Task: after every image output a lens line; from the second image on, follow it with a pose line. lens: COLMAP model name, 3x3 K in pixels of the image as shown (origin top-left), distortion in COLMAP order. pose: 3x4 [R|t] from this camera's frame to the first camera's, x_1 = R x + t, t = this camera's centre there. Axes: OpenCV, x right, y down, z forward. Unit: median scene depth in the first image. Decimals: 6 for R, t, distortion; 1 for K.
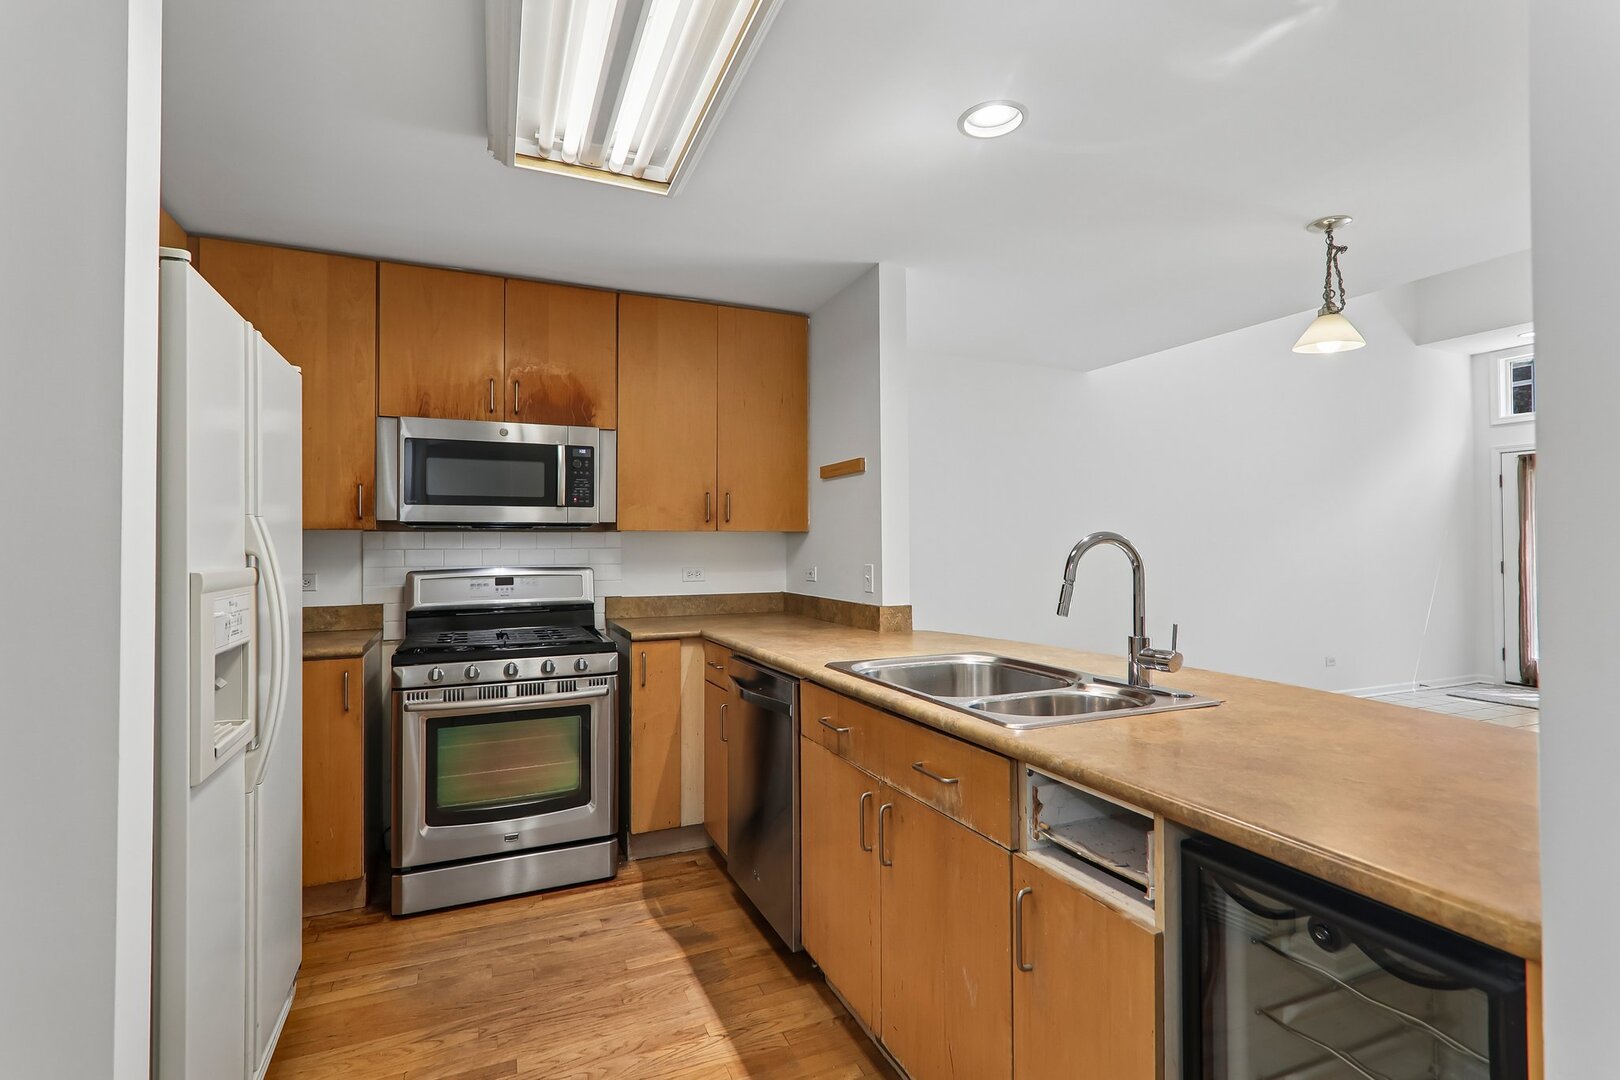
lens RADIAL K [[750.4, 0, 806.7], [0, 750.4, 533.0], [0, 0, 1]] dist [0.001675, 0.001761]
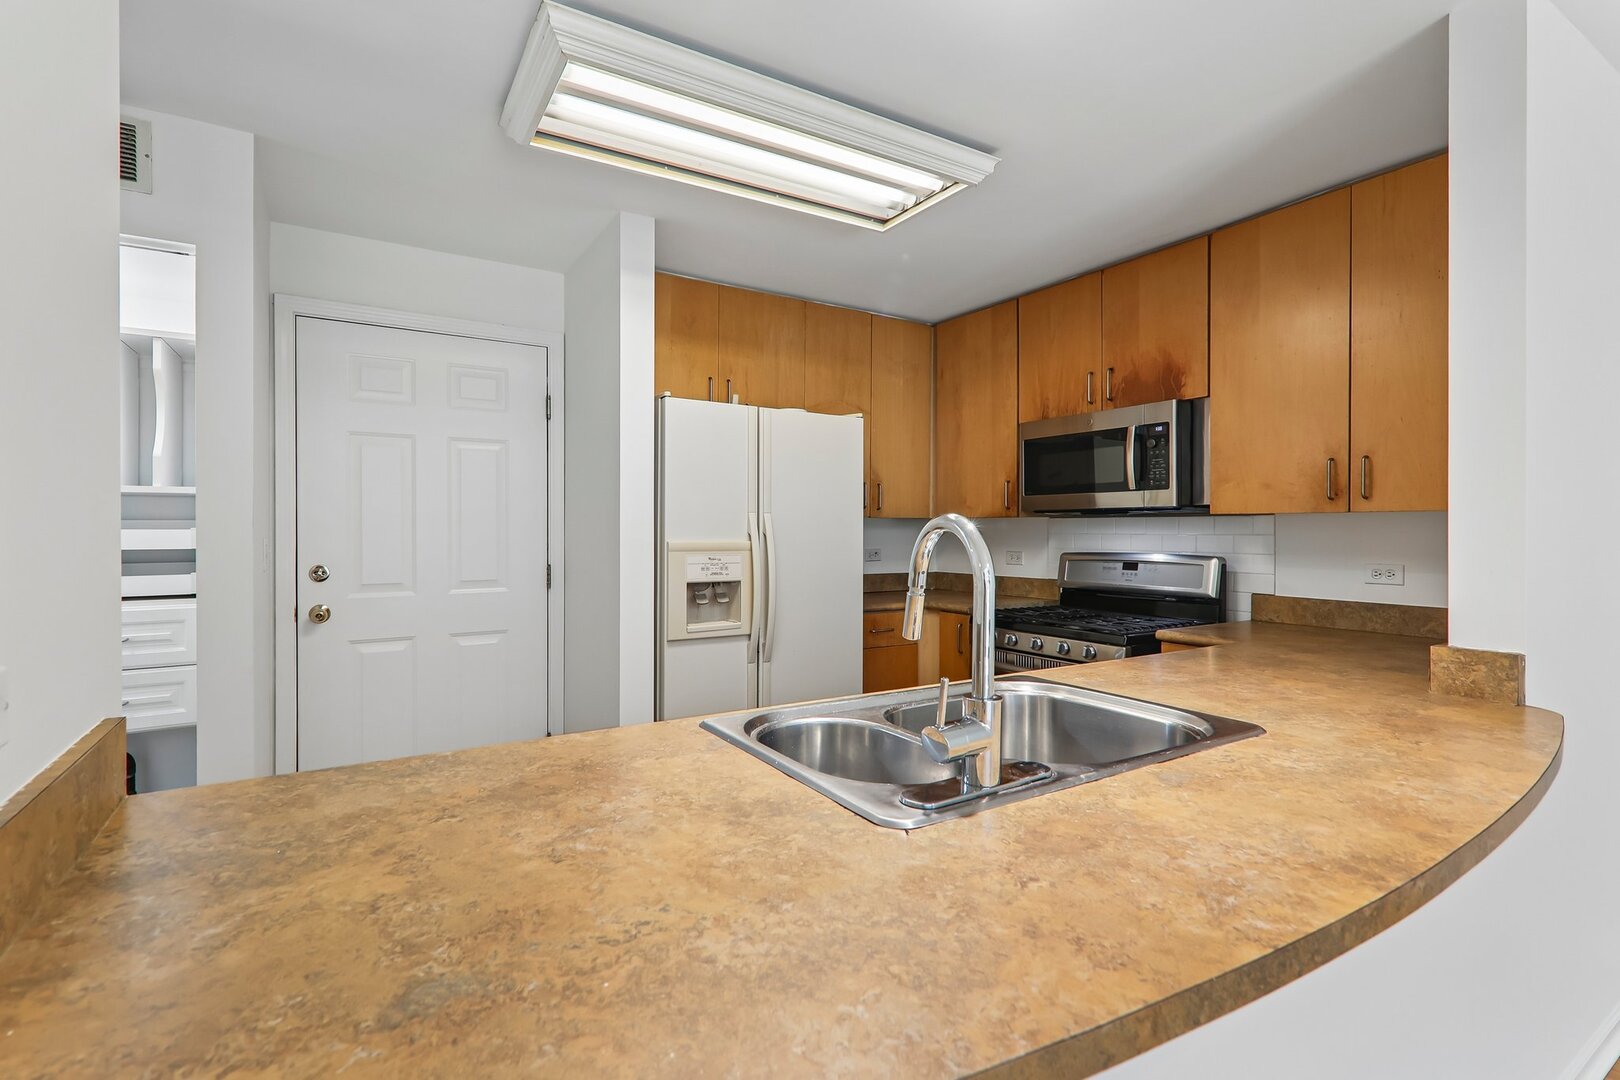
lens RADIAL K [[750.4, 0, 802.7], [0, 750.4, 530.9], [0, 0, 1]] dist [0.001675, 0.001761]
pose [[0.141397, 0.007091, -0.989928, 0.648609], [0.011145, 0.999900, 0.008754, 0.003868], [0.989890, -0.012271, 0.141304, 0.517379]]
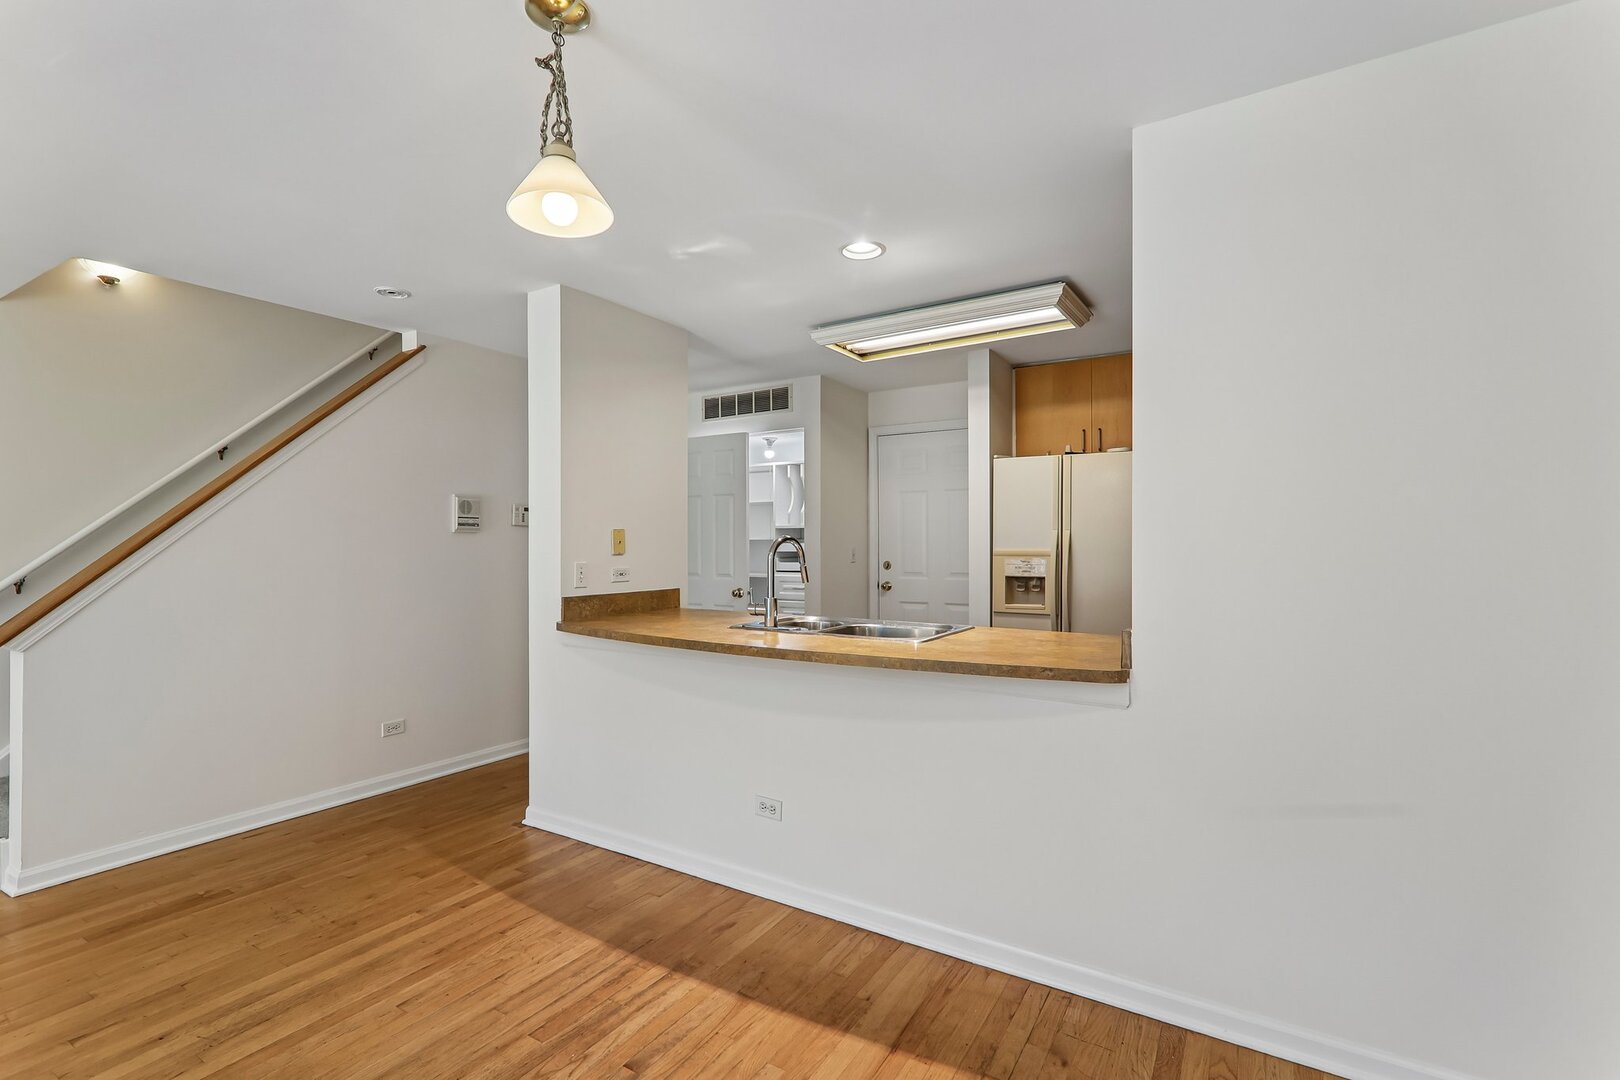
lens RADIAL K [[750.4, 0, 803.5], [0, 750.4, 542.7], [0, 0, 1]] dist [0.001675, 0.001761]
pose [[-0.832338, 0.006611, -0.554229, 0.855428], [0.014808, 0.999837, -0.010312, 0.021211], [0.554071, -0.016790, -0.832300, 1.618768]]
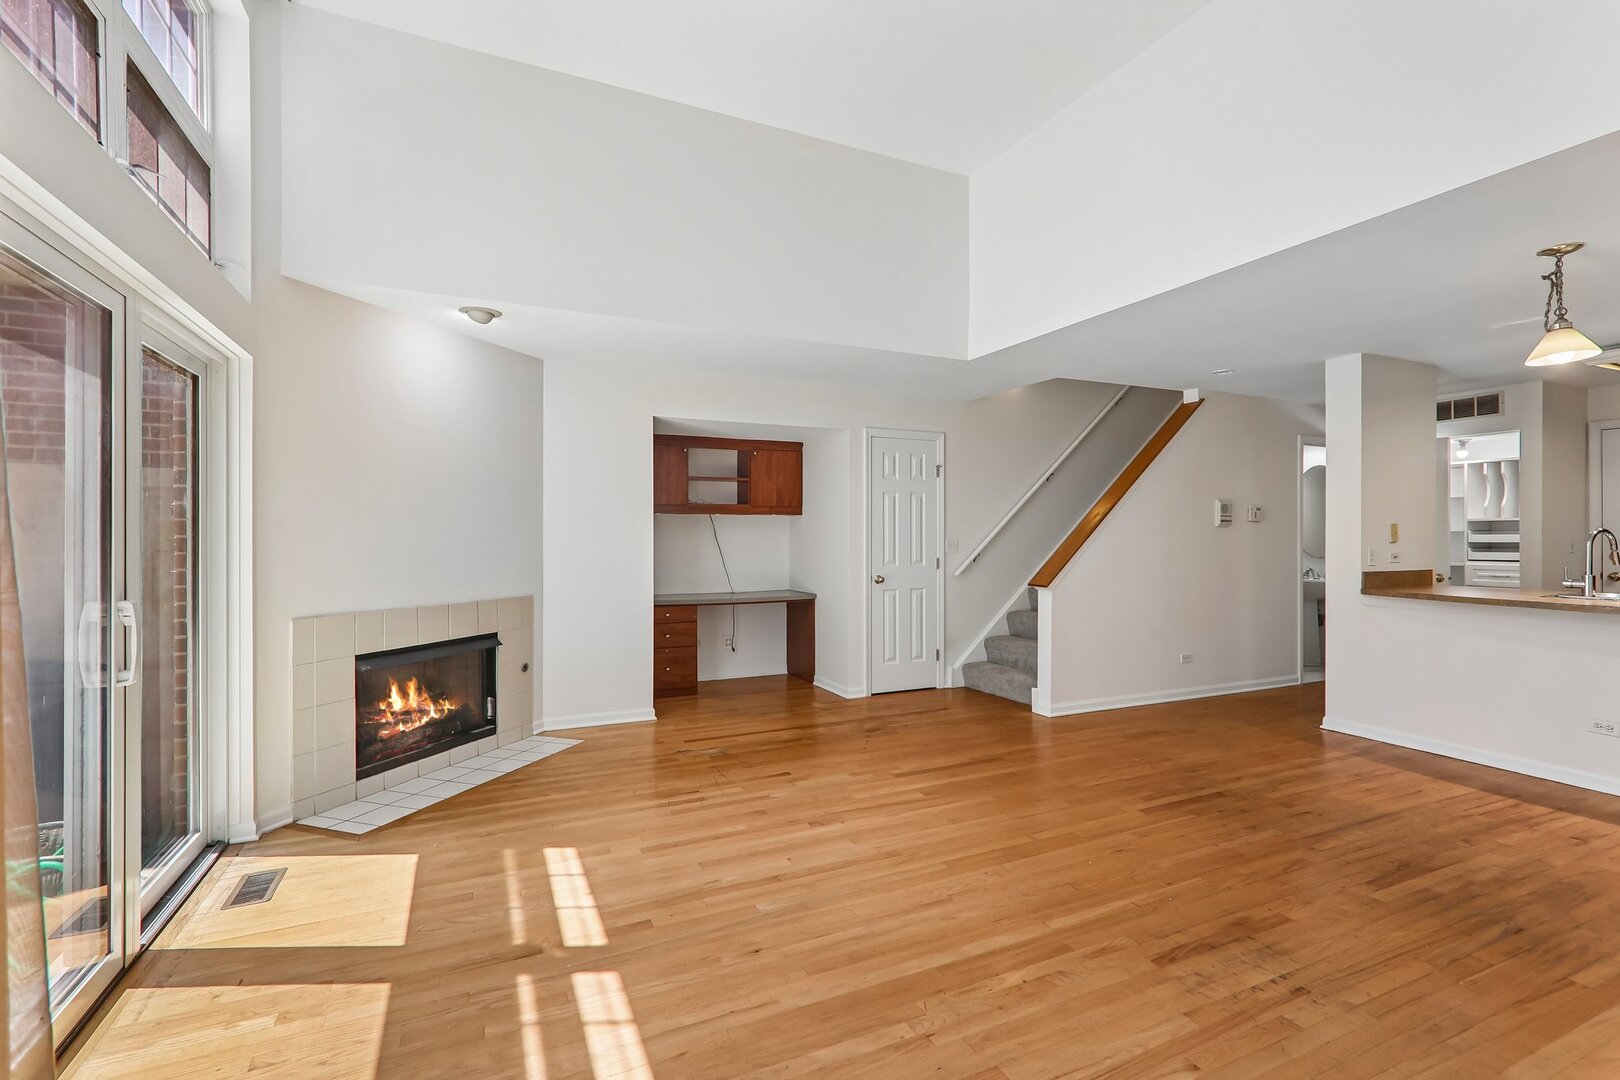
lens RADIAL K [[750.4, 0, 816.5], [0, 750.4, 536.5], [0, 0, 1]] dist [0.001675, 0.001761]
pose [[-0.999868, 0.005168, -0.015432, 1.824244], [0.005371, 0.999899, -0.013130, 0.025423], [0.015363, -0.013211, -0.999795, 2.125590]]
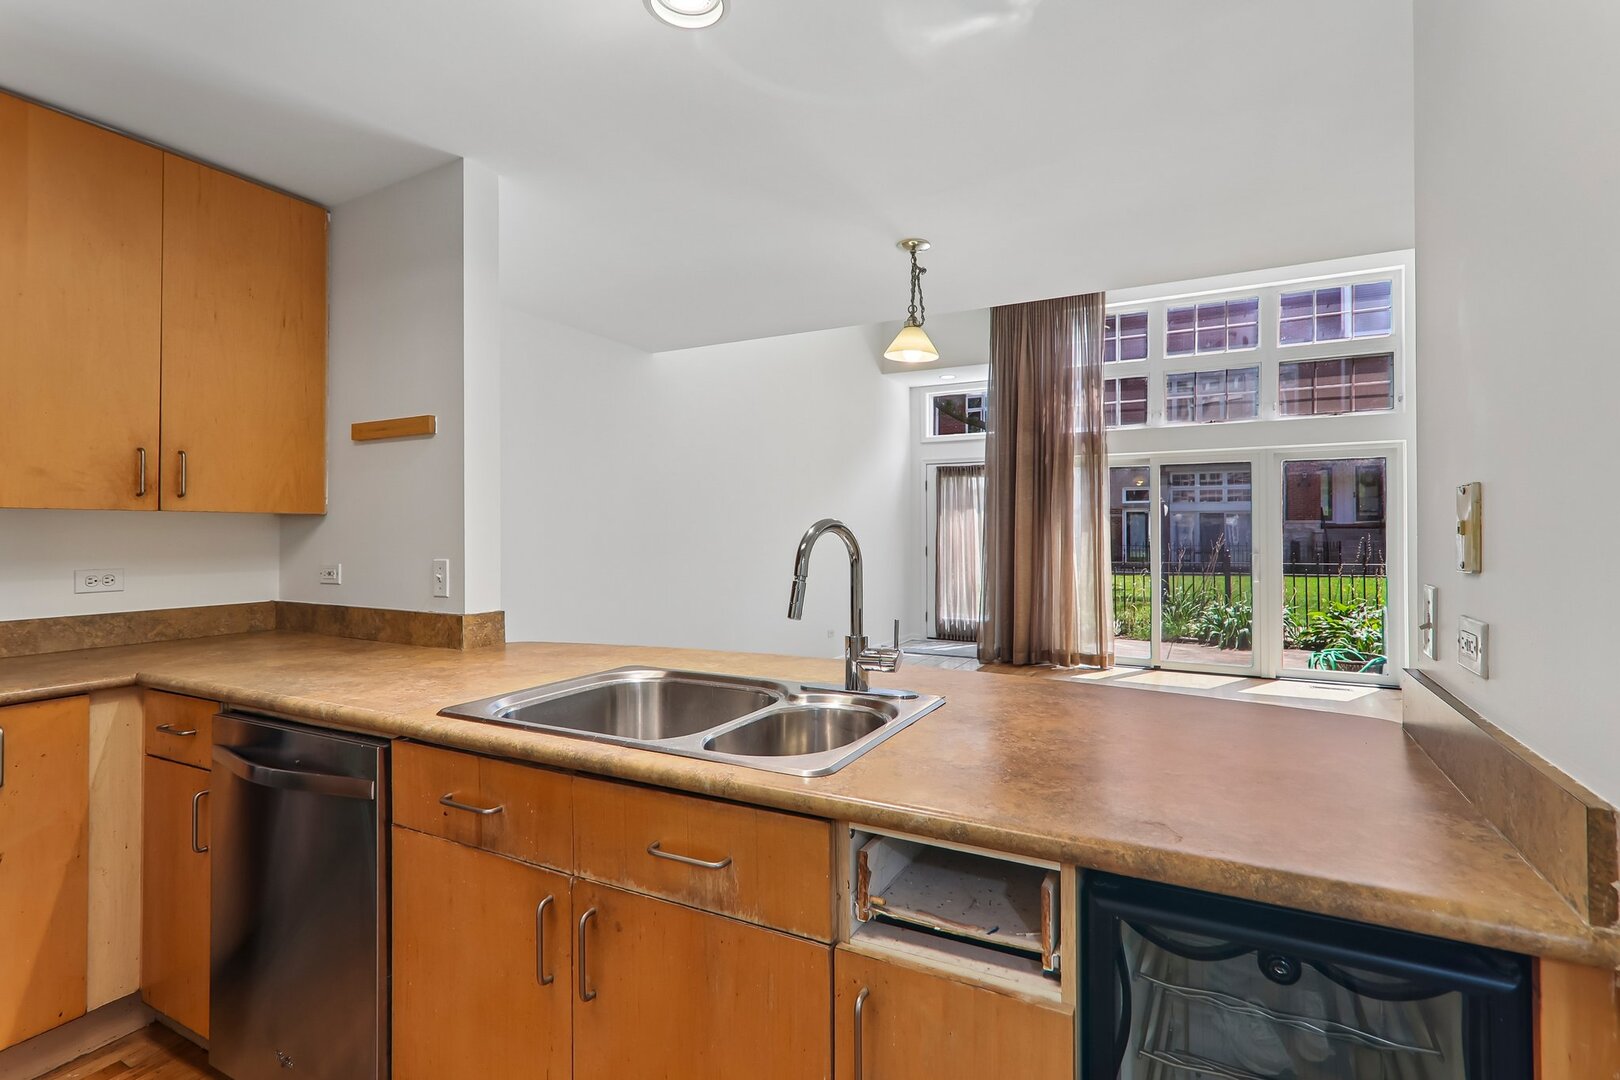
lens RADIAL K [[750.4, 0, 820.5], [0, 750.4, 527.4], [0, 0, 1]] dist [0.001675, 0.001761]
pose [[0.782898, 0.006562, 0.622115, -0.100908], [-0.011435, 0.999927, 0.003843, 0.002950], [-0.622045, -0.010123, 0.782916, 0.211305]]
